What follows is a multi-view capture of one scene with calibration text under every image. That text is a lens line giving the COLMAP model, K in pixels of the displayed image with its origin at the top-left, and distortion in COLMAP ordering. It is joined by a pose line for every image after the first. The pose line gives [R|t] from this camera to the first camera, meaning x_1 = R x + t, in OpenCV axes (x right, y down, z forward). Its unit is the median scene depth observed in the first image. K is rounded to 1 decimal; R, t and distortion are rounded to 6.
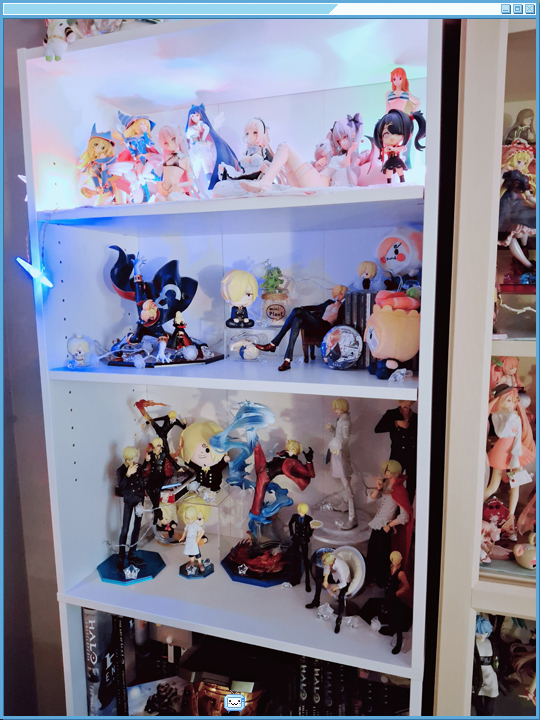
lens RADIAL K [[538.9, 0, 268.5], [0, 538.9, 361.5], [0, 0, 1]] dist [0.060739, -0.093272]
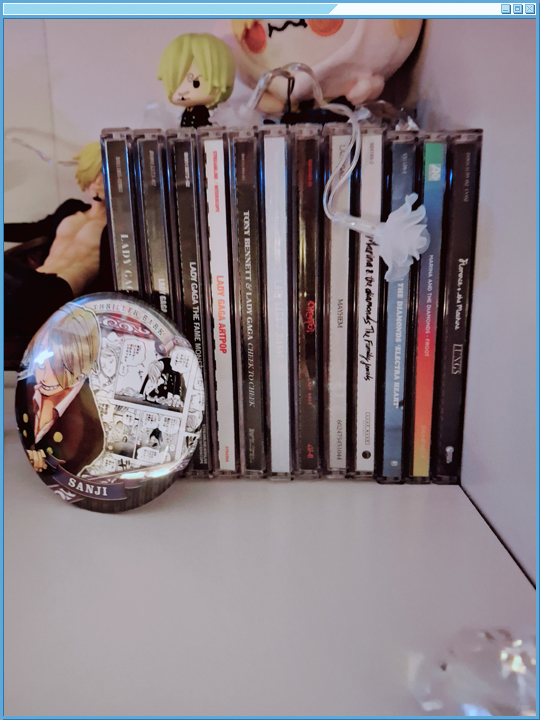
lens RADIAL K [[538.9, 0, 270.1], [0, 538.9, 360.0], [0, 0, 1]] dist [0.060739, -0.093272]
pose [[0.945254, -0.079023, 0.316624, 0.120257], [0.048991, 0.993606, 0.101725, -0.056299], [-0.322638, -0.080644, 0.943081, 0.717182]]
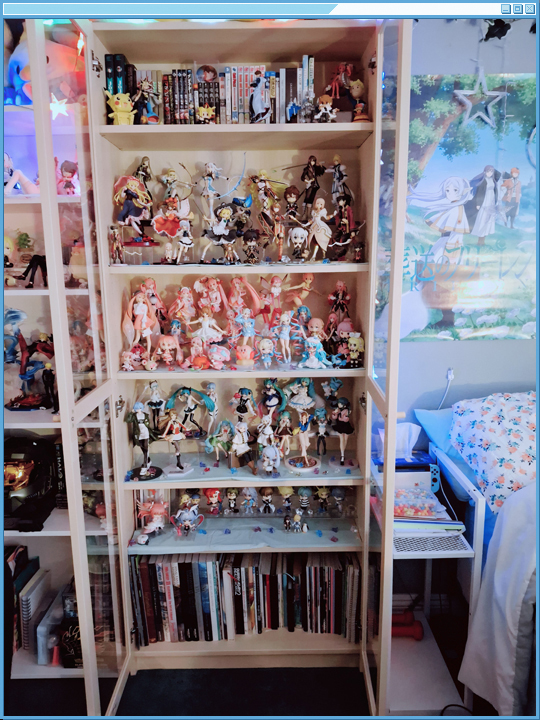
lens RADIAL K [[538.9, 0, 272.5], [0, 538.9, 357.8], [0, 0, 1]] dist [0.060739, -0.093272]
pose [[0.942380, -0.063319, 0.328498, 0.183126], [0.047332, 0.997283, 0.056445, 0.183317], [-0.331179, -0.037644, 0.942817, -1.030868]]
